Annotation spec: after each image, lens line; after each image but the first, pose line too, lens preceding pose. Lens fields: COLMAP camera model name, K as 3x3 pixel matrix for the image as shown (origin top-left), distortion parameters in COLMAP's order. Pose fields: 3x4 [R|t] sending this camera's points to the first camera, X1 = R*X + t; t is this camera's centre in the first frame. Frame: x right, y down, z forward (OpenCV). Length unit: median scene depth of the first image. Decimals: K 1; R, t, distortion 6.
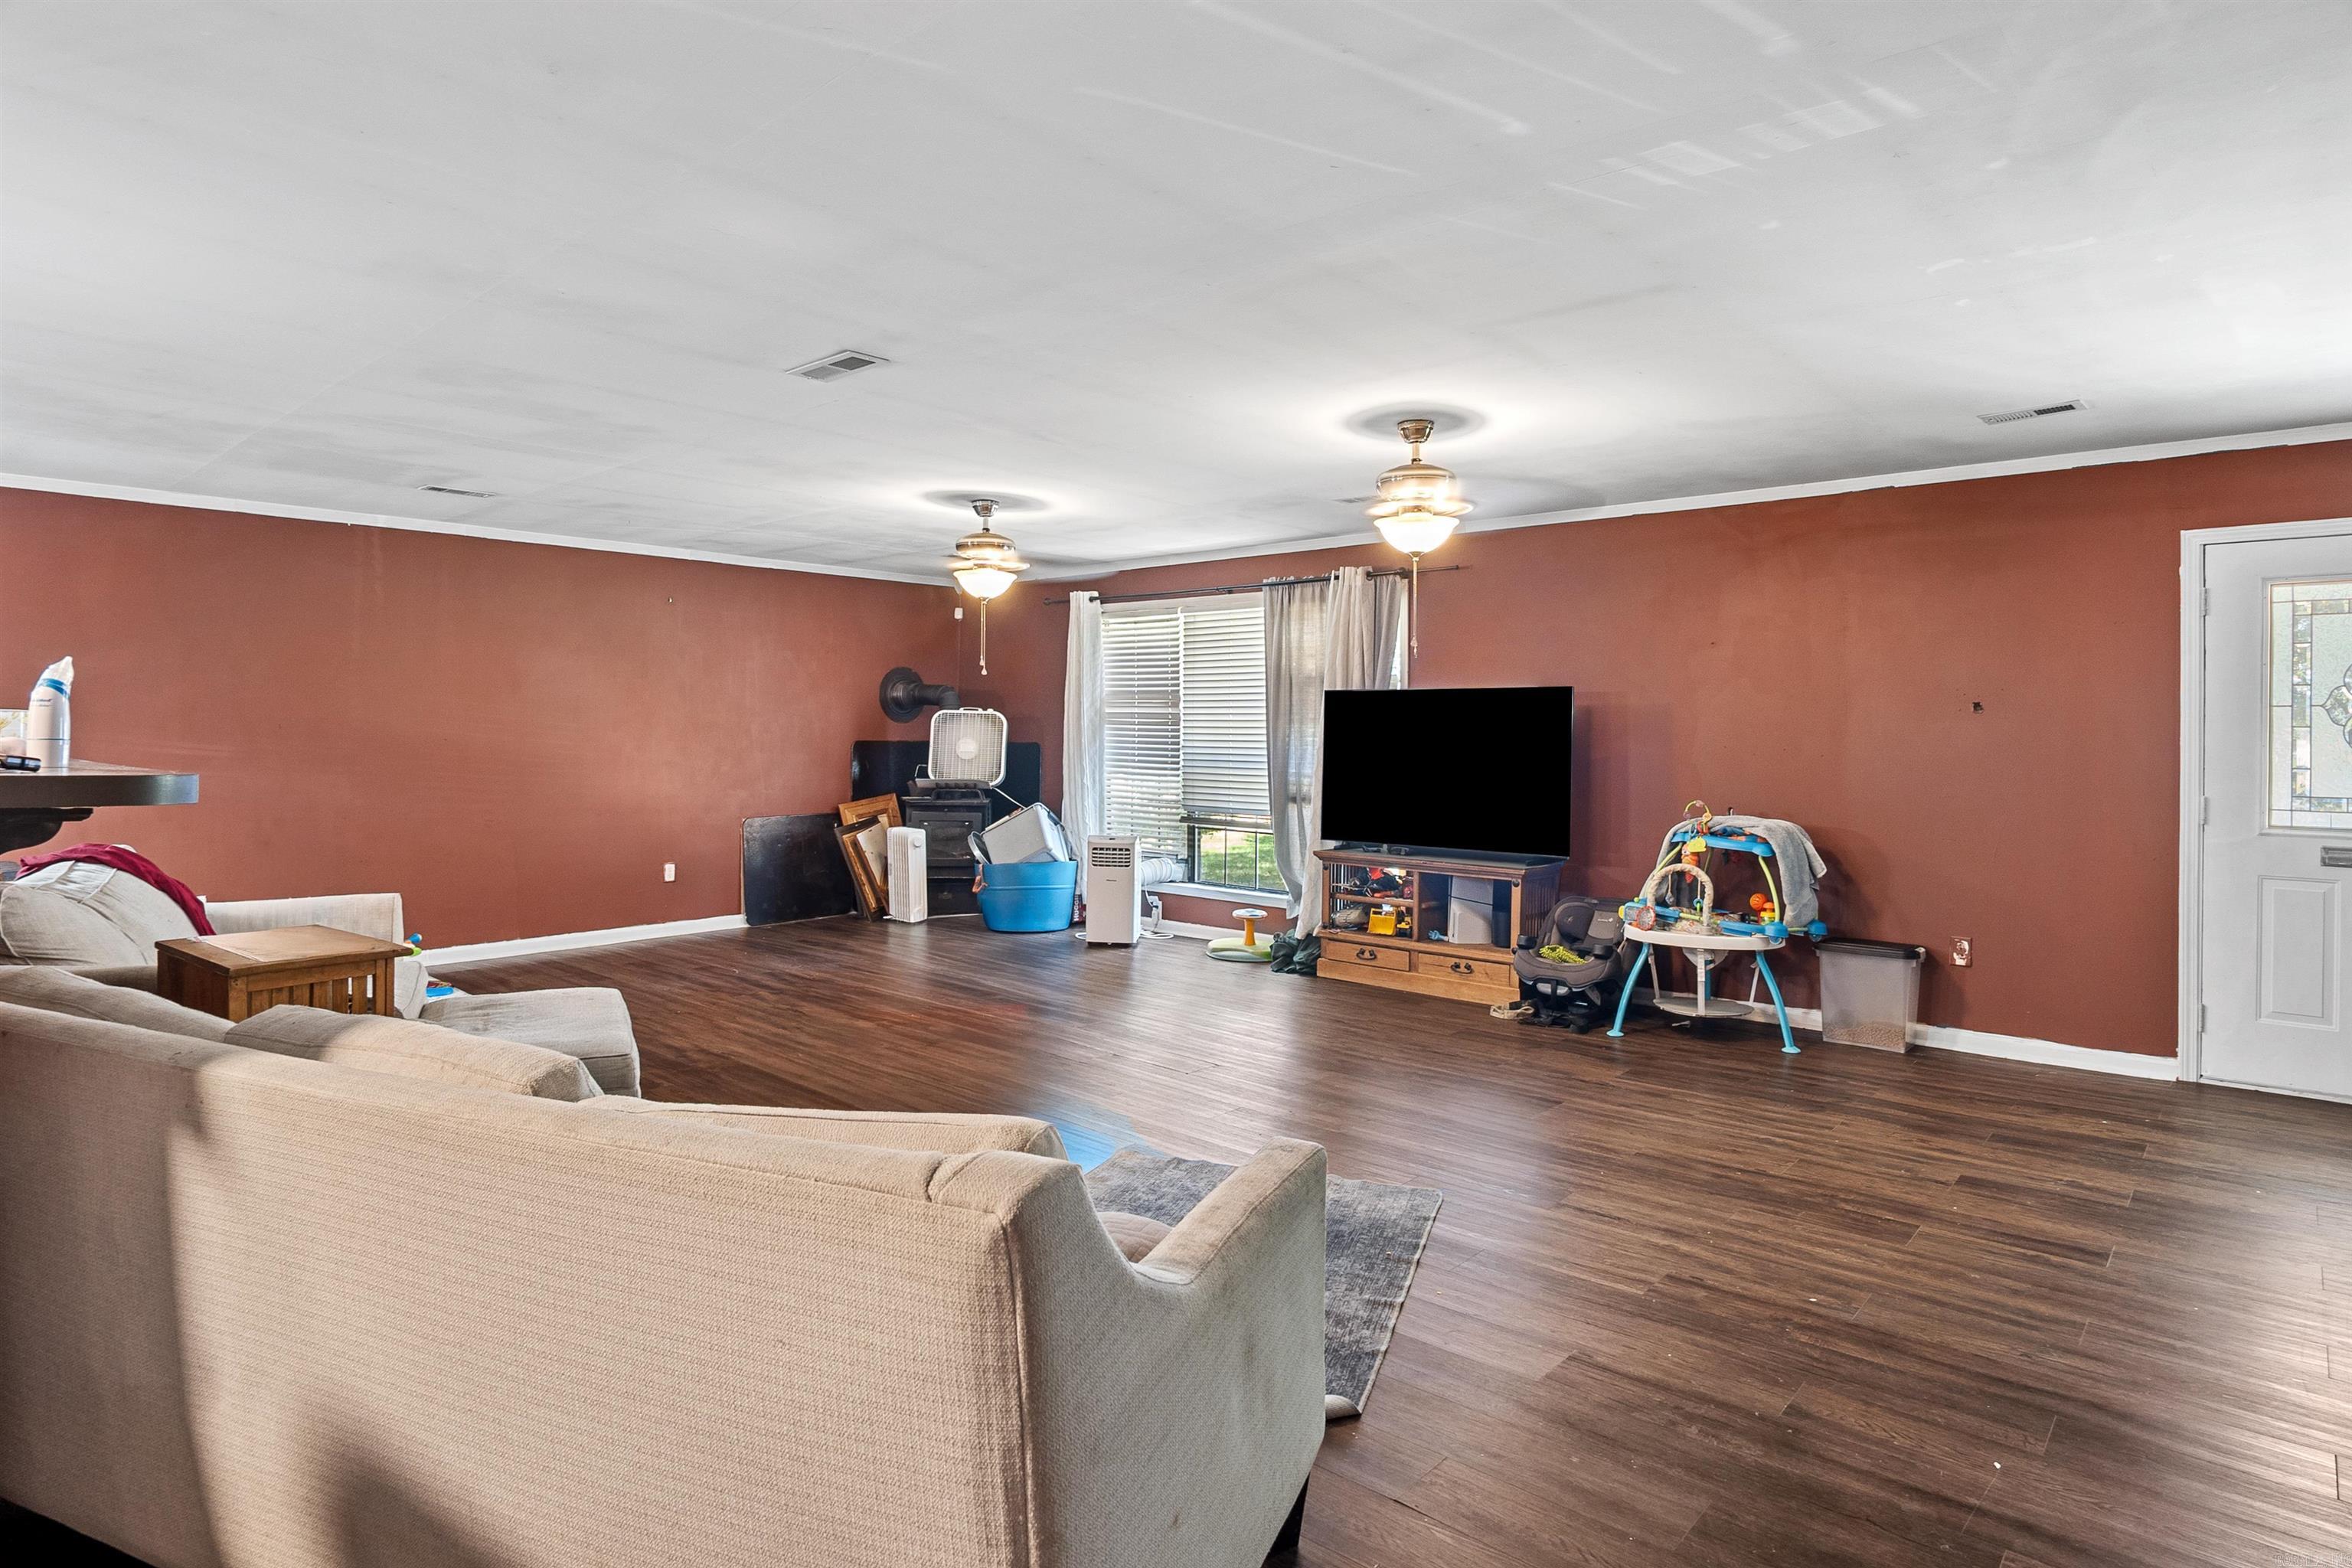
lens RADIAL K [[1270.9, 0, 1168.0], [0, 1270.9, 726.7], [0, 0, 1]] dist [-0.038311, -0.000336]
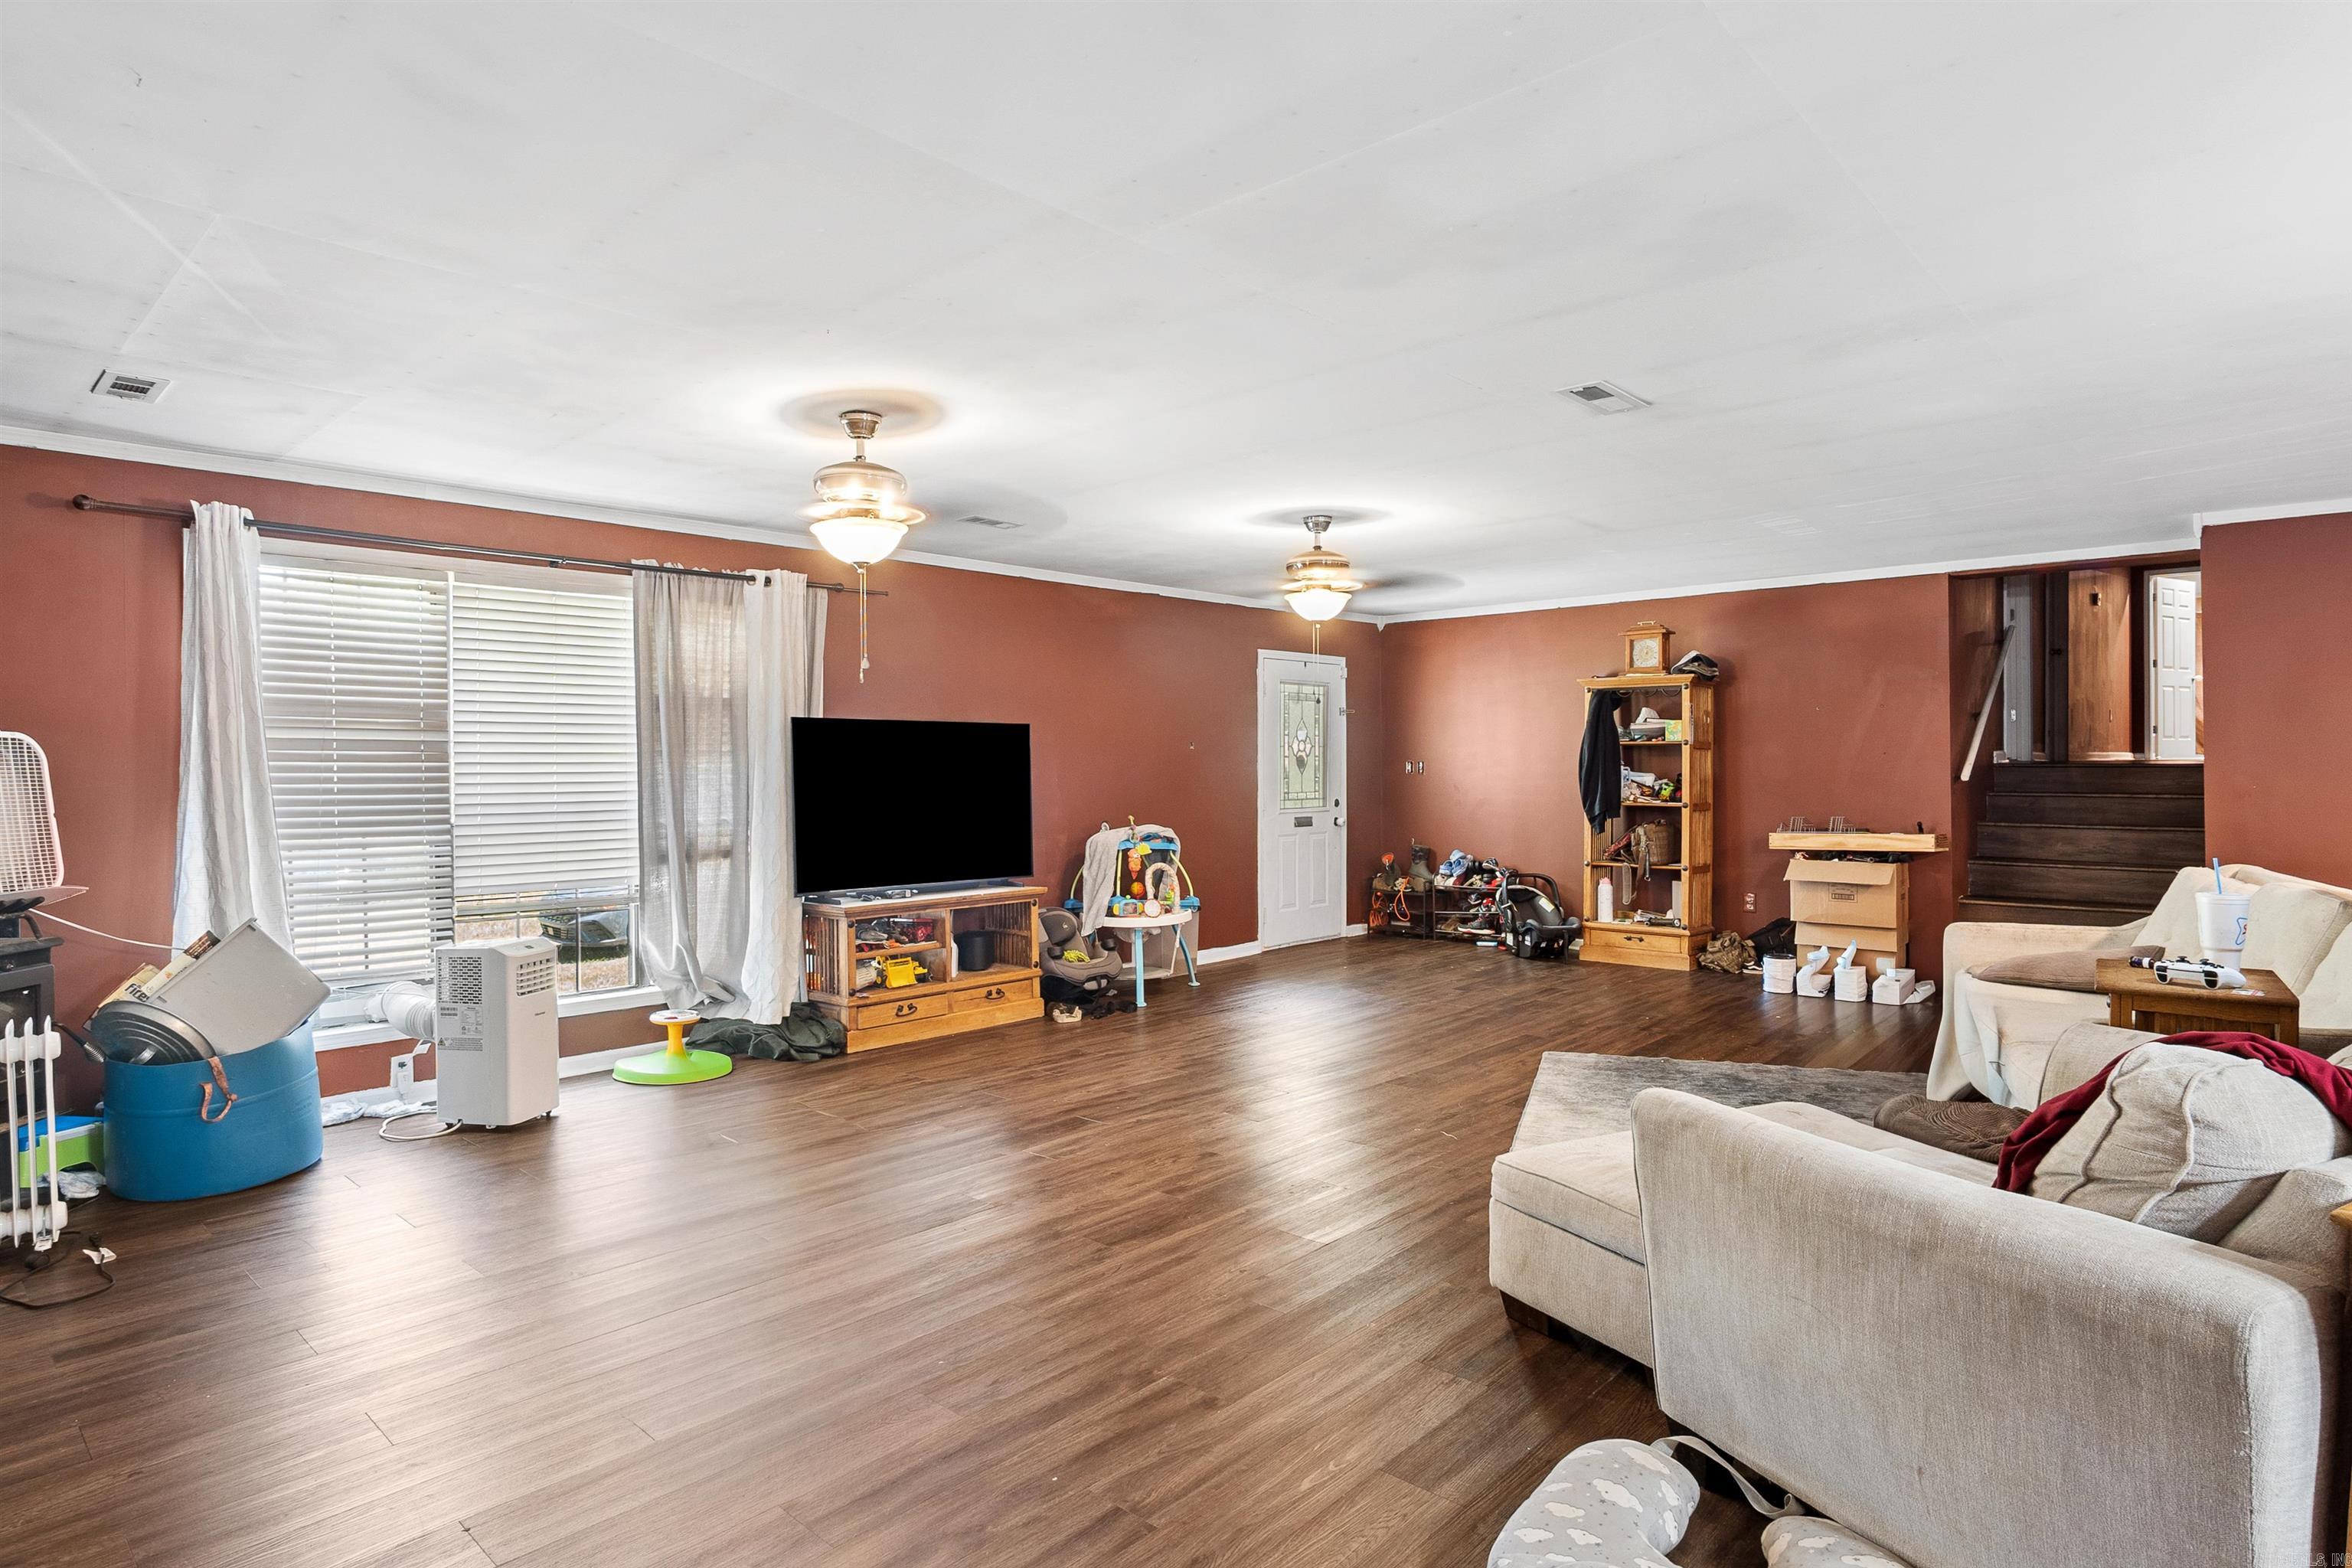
lens RADIAL K [[1258.9, 0, 1173.8], [0, 1258.9, 765.9], [0, 0, 1]] dist [-0.031704, 0.009454]
pose [[0.017253, -0.009309, 0.999808, -0.684844], [0.002533, 0.999954, 0.009266, -0.003835], [-0.999848, 0.002372, 0.017275, 0.728626]]
